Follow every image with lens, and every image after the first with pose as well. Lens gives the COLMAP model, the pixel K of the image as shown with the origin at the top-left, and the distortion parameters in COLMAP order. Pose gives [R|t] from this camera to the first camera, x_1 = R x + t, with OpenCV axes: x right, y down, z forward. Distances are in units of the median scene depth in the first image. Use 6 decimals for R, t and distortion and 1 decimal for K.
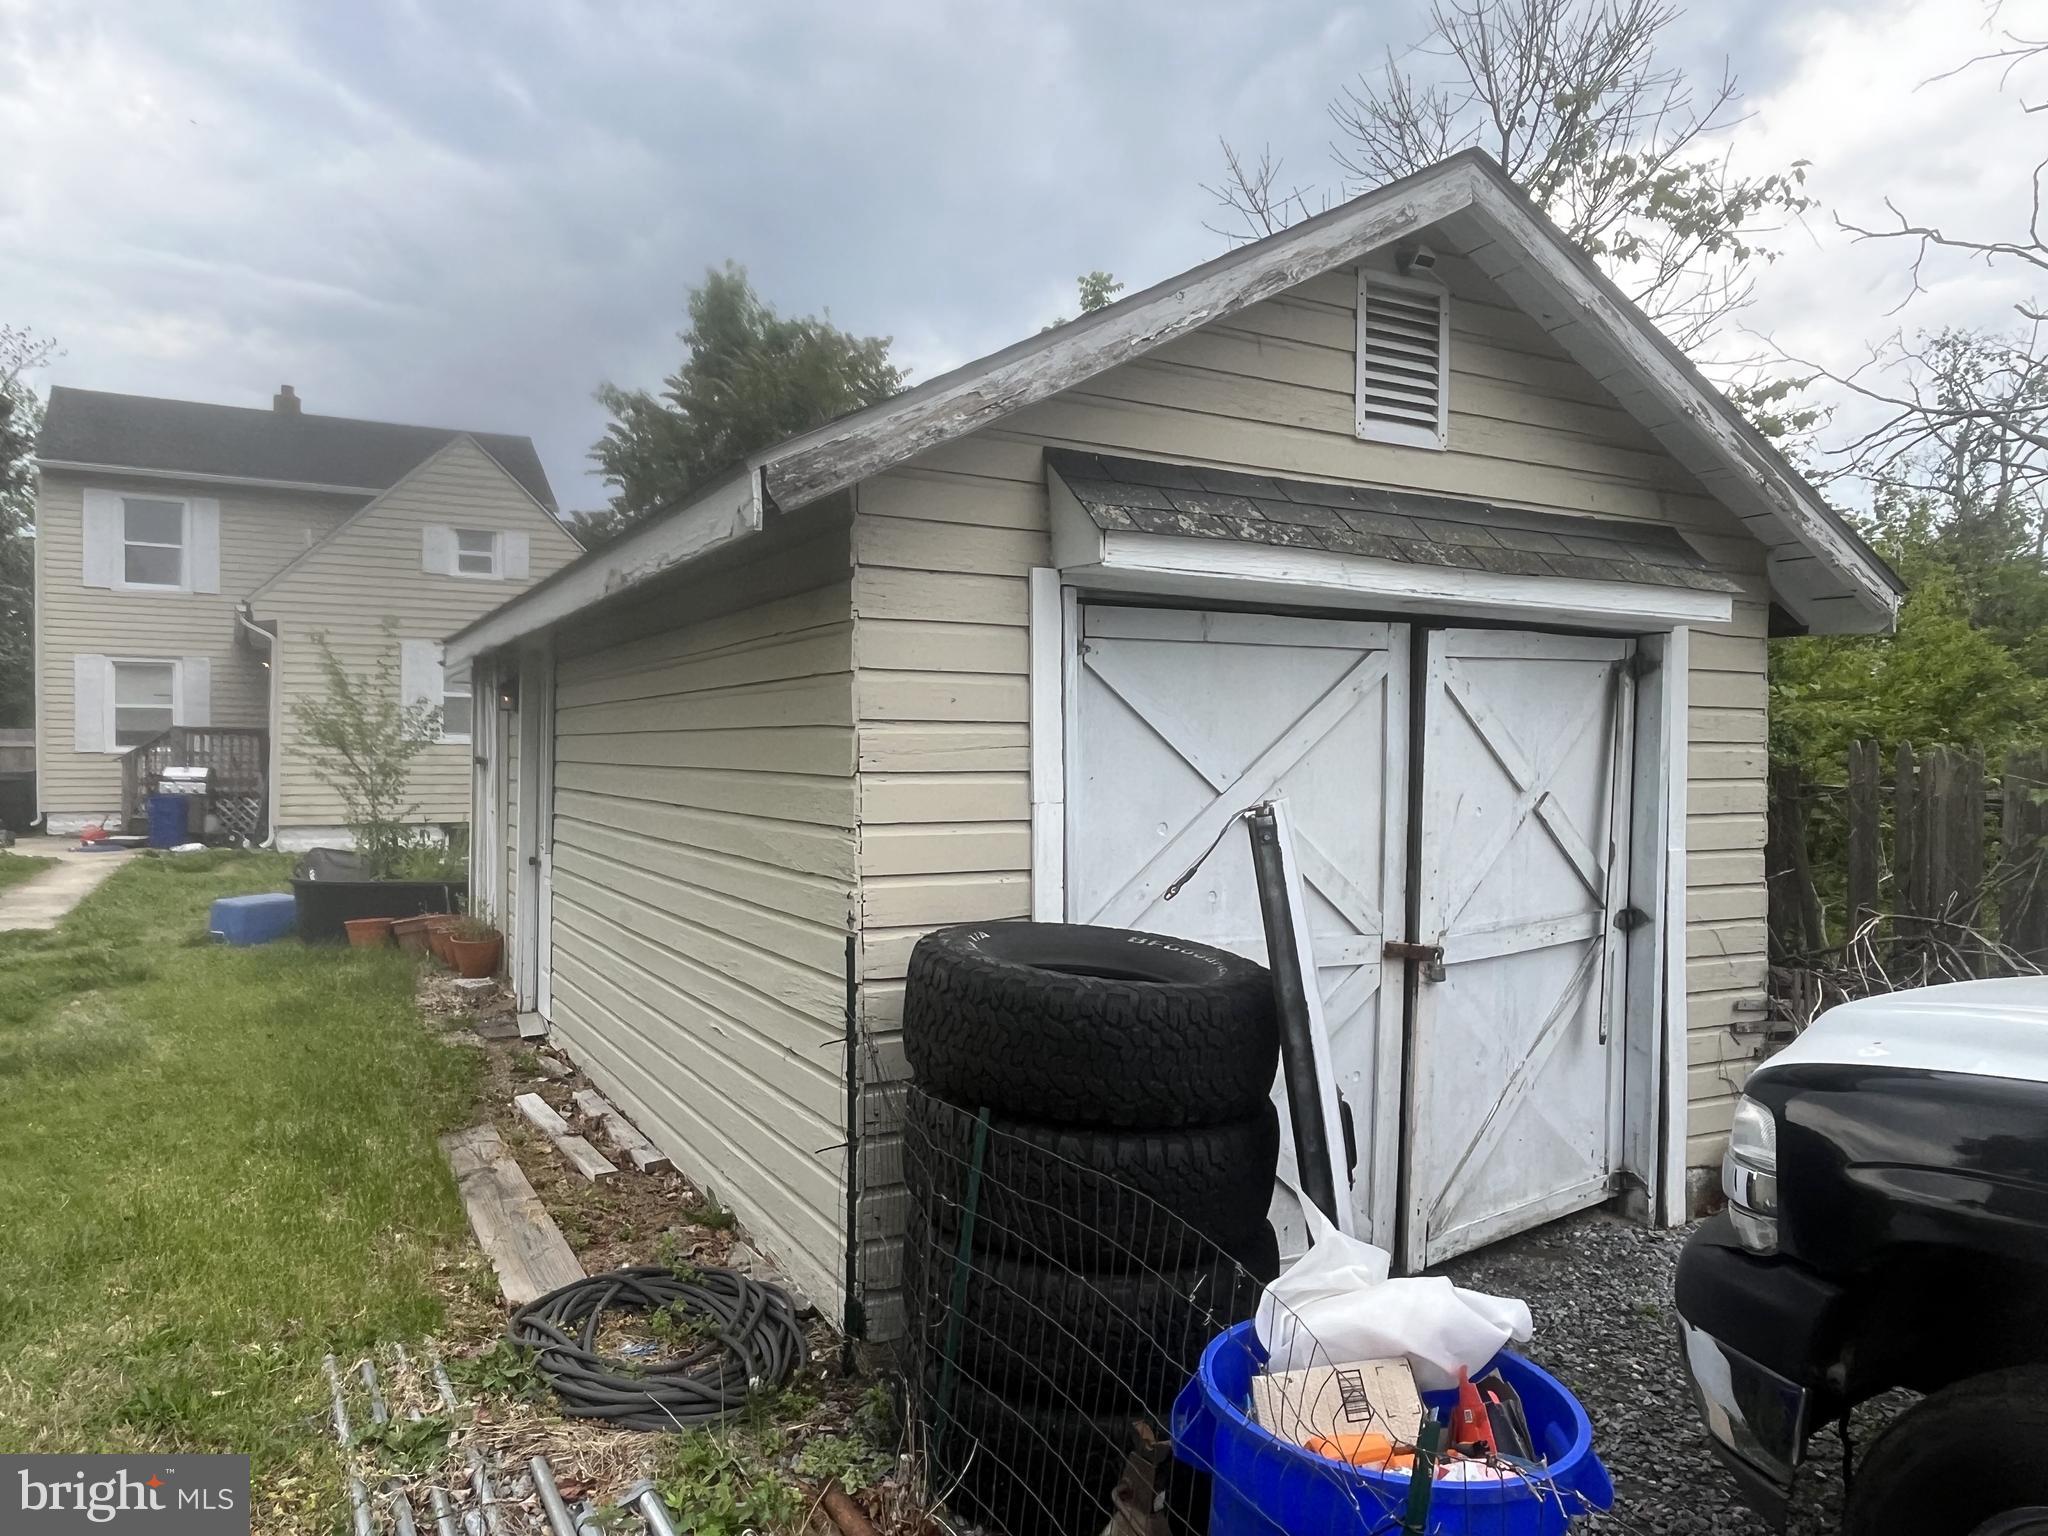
lens RADIAL K [[1388.0, 0, 1024.0], [0, 1388.0, 768.0], [0, 0, 1]] dist [-0.001206, 0.000808]
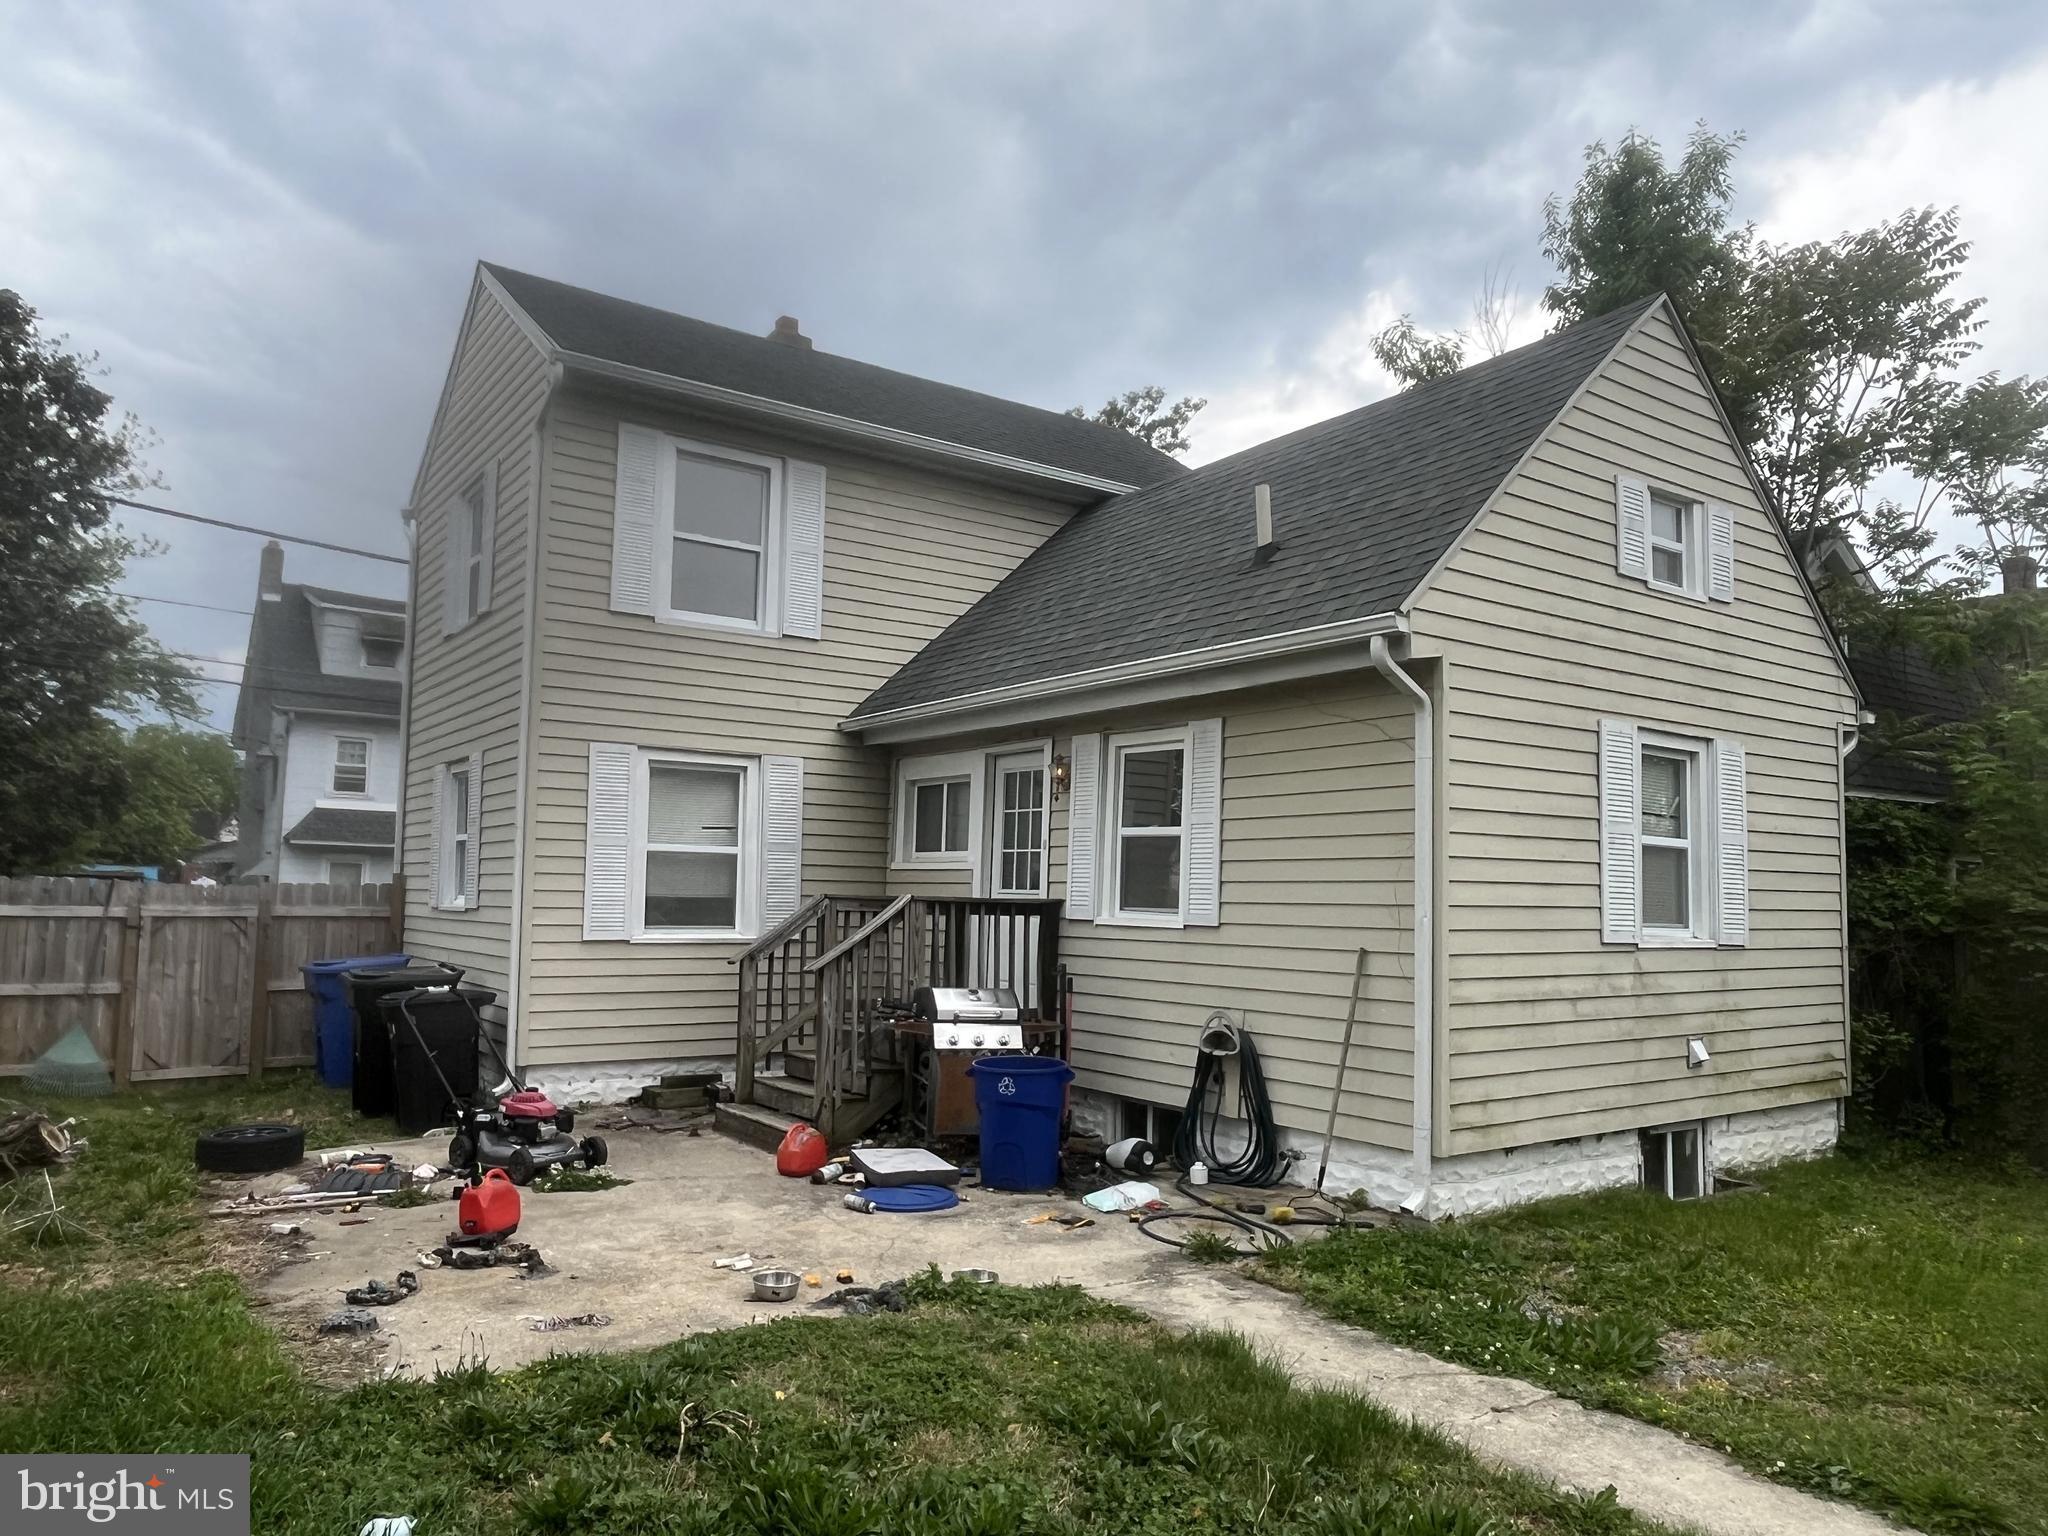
lens RADIAL K [[1388.0, 0, 1024.0], [0, 1388.0, 768.0], [0, 0, 1]] dist [-0.001206, 0.000808]
pose [[0.989448, 0.025722, 0.142585, -0.590876], [-0.012705, 0.995728, -0.091461, -0.028999], [-0.144329, 0.088684, 0.985548, 0.475526]]
